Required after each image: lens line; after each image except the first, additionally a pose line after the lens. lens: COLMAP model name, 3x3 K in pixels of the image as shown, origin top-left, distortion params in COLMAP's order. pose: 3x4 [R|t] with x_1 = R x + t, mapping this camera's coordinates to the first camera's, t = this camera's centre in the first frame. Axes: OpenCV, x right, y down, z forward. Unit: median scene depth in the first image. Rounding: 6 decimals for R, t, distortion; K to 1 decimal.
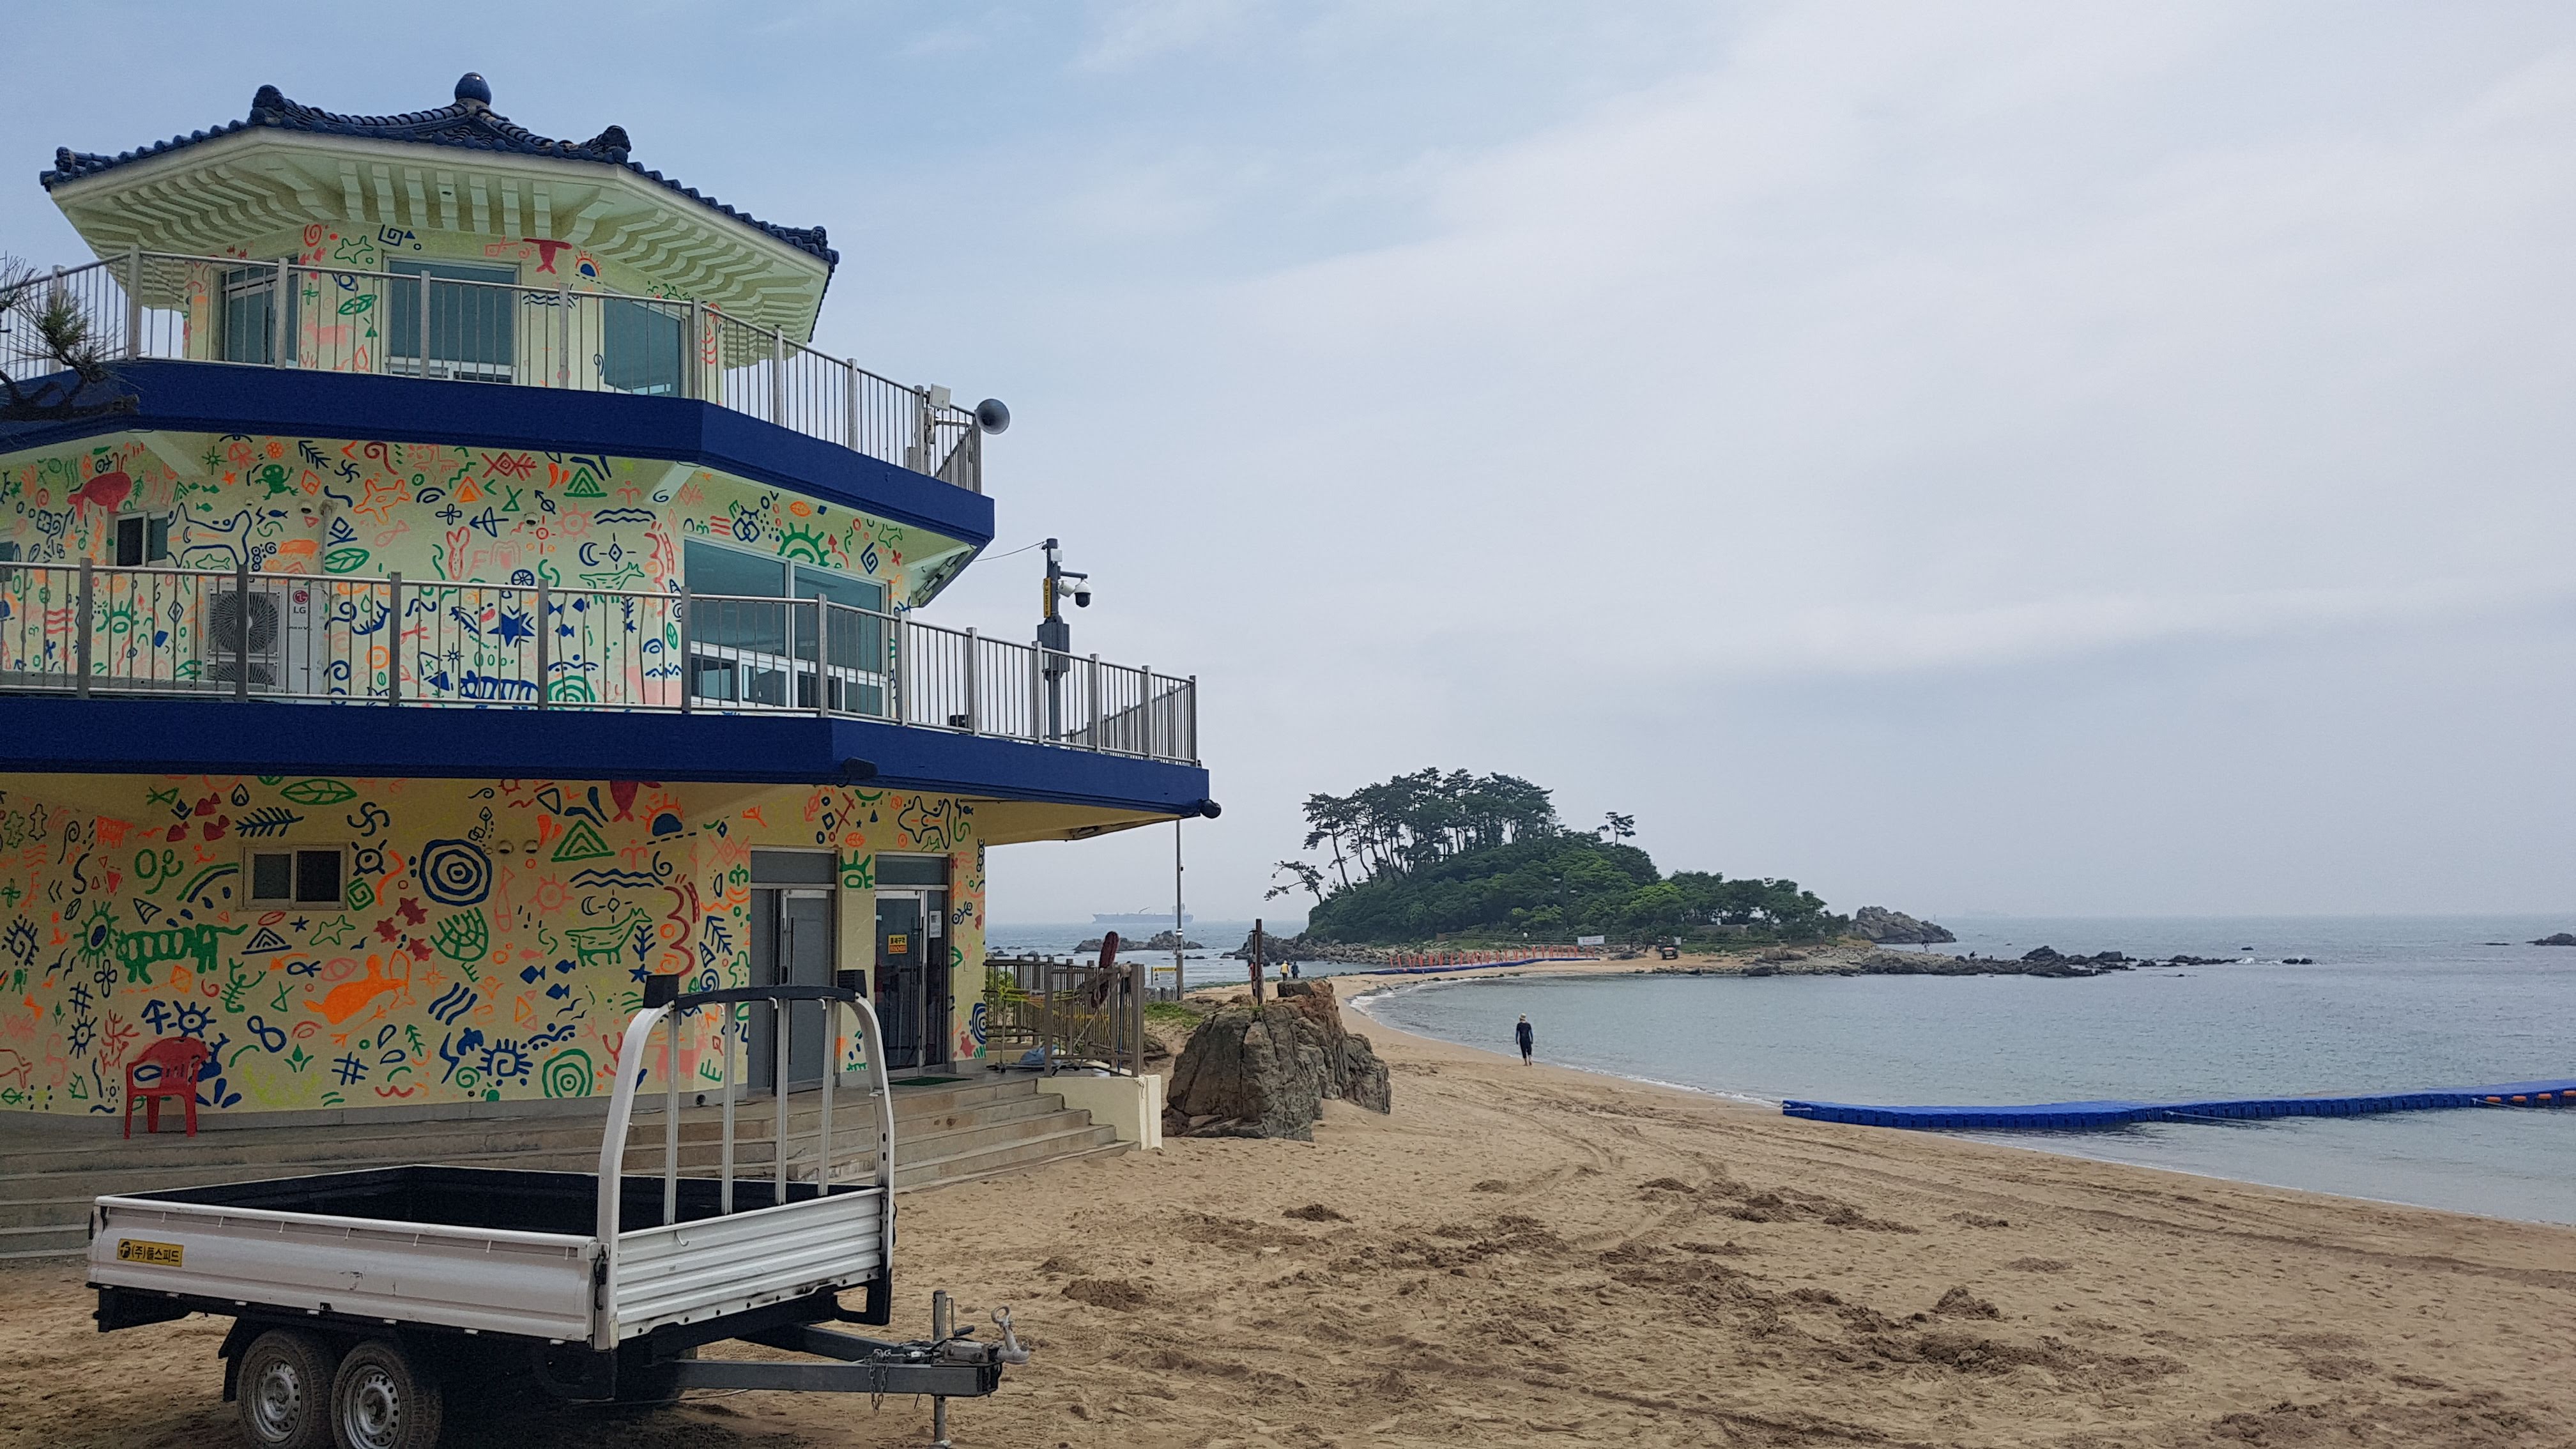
lens RADIAL K [[1940.1, 0, 1288.0], [0, 1940.1, 724.5], [0, 0, 1]] dist [0.059821, -0.122176]
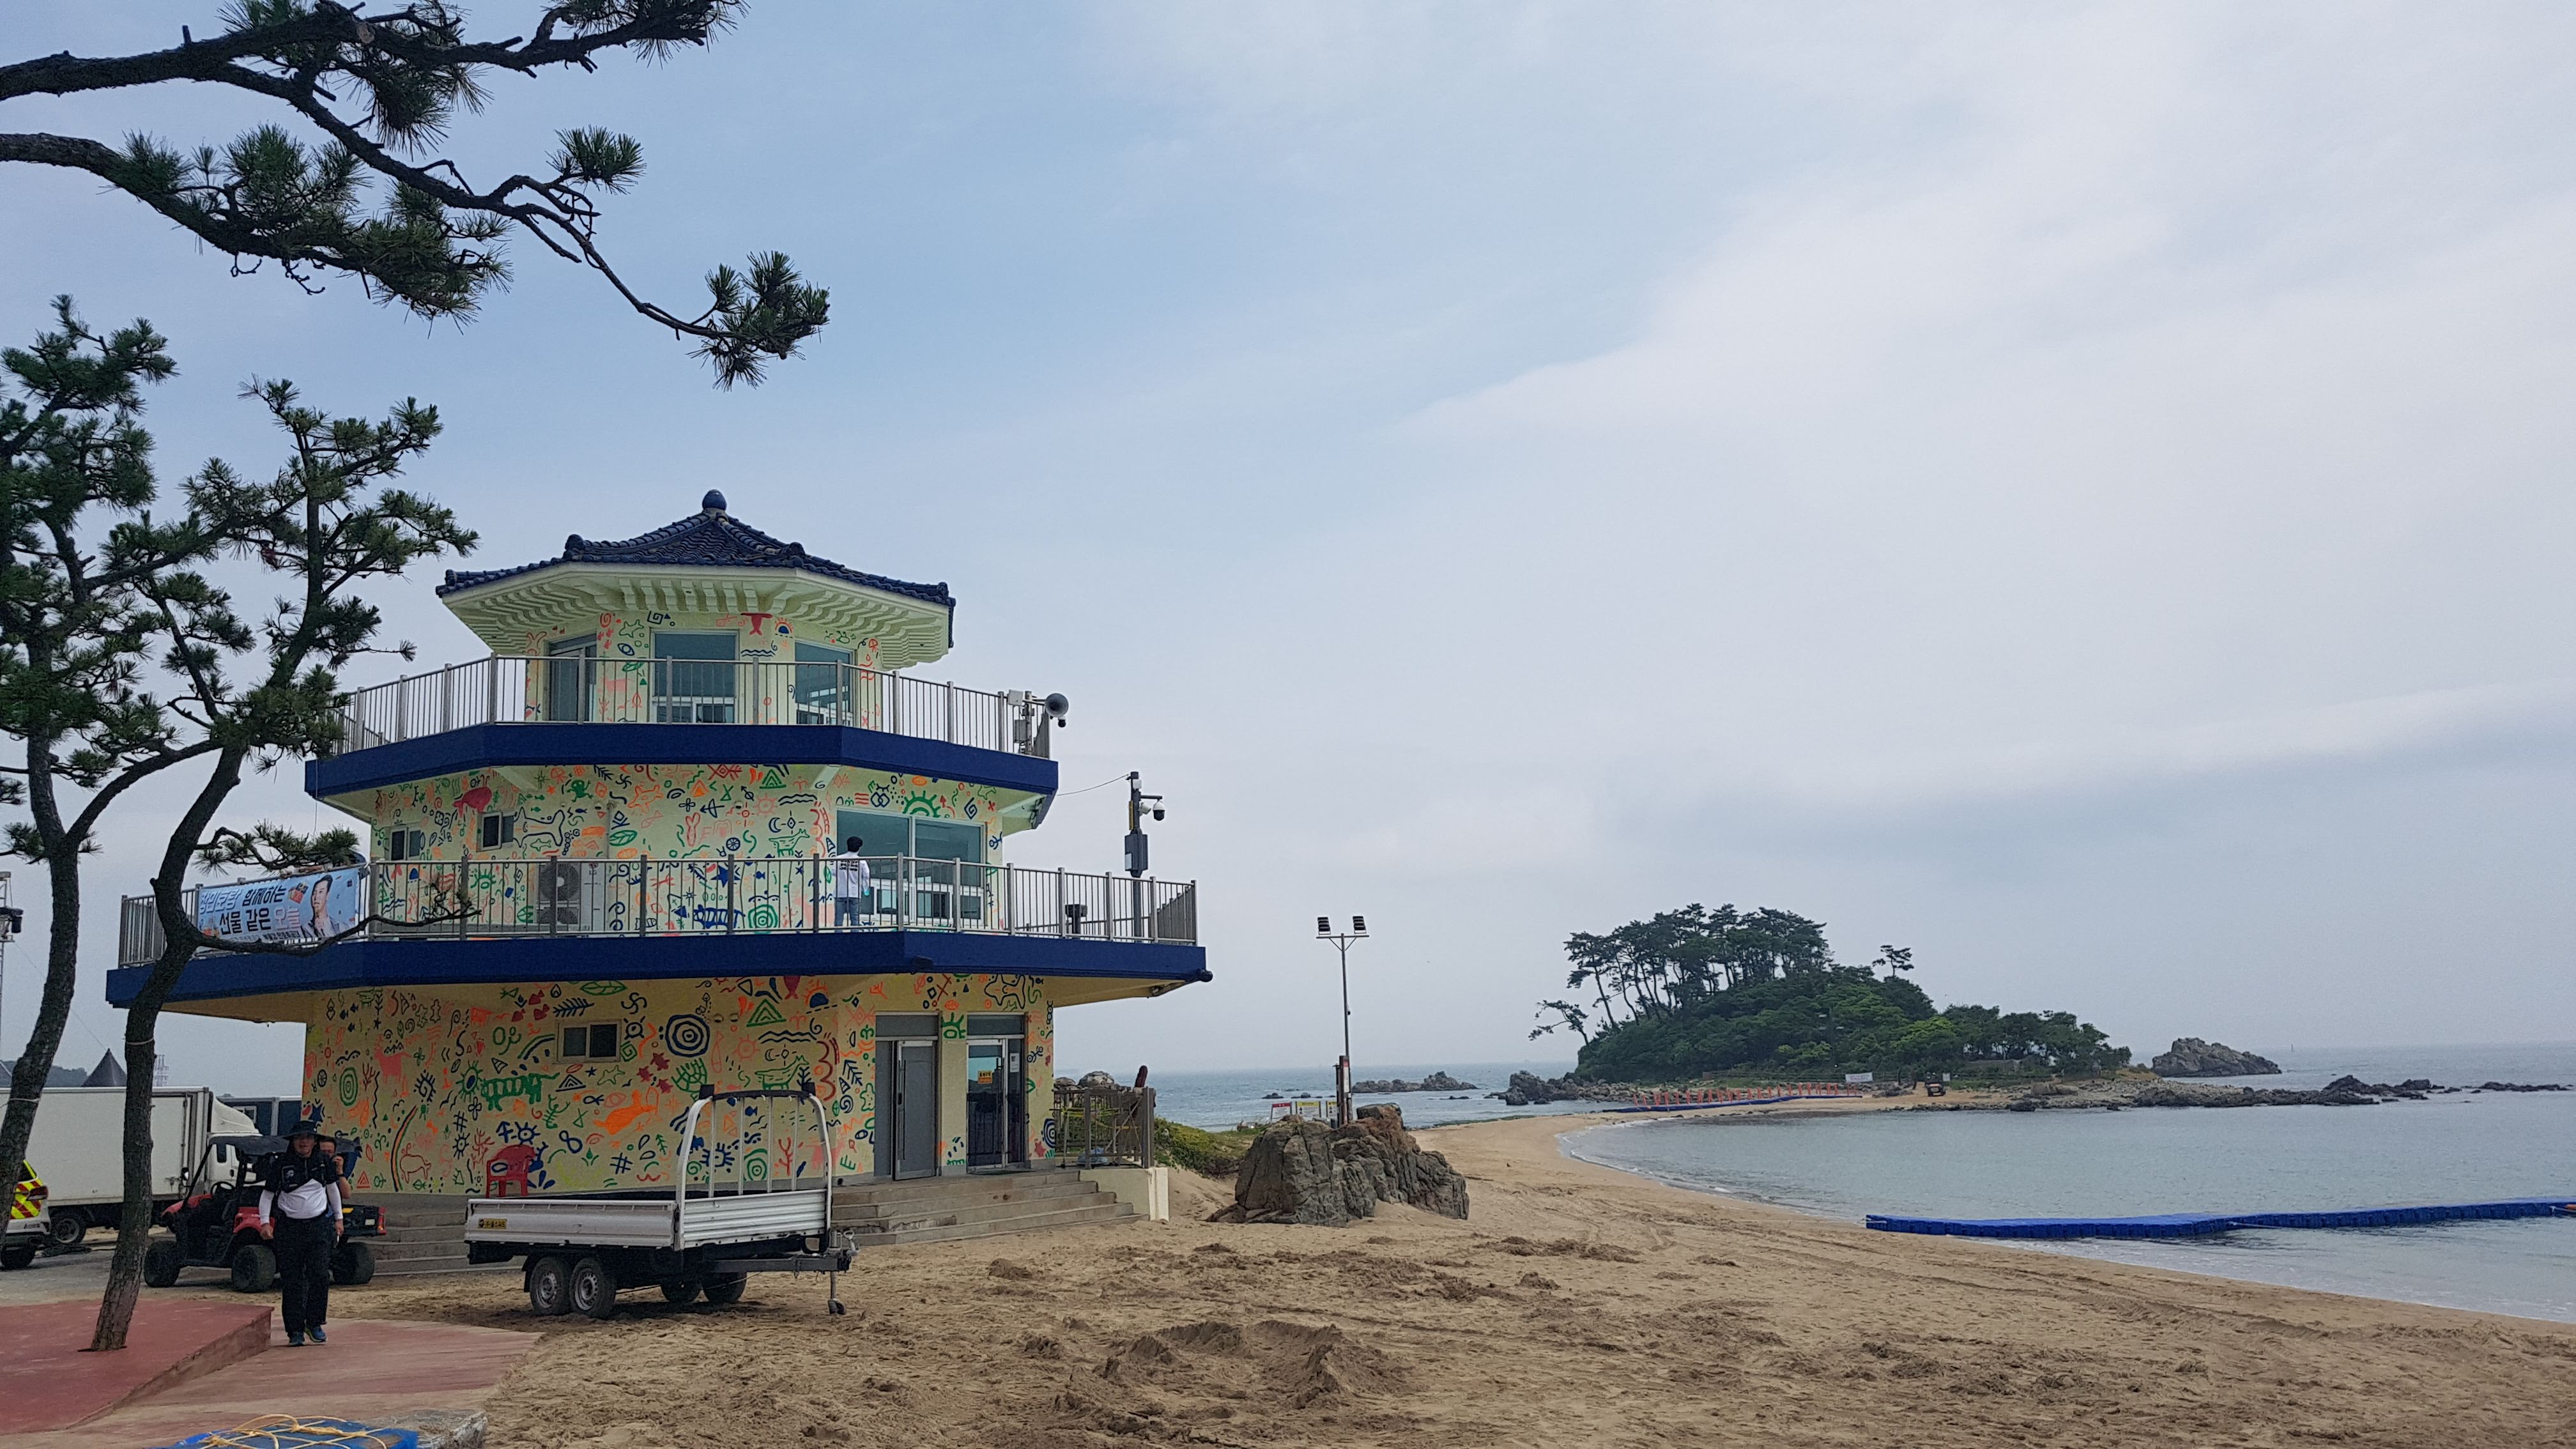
lens RADIAL K [[1933.2, 0, 1288.0], [0, 1933.2, 724.5], [0, 0, 1]] dist [0.251820, -0.511013]
pose [[0.986868, -0.041617, -0.156075, 0.292226], [0.030386, 0.996820, -0.073664, -0.039795], [0.158644, 0.067954, 0.984995, -0.479229]]
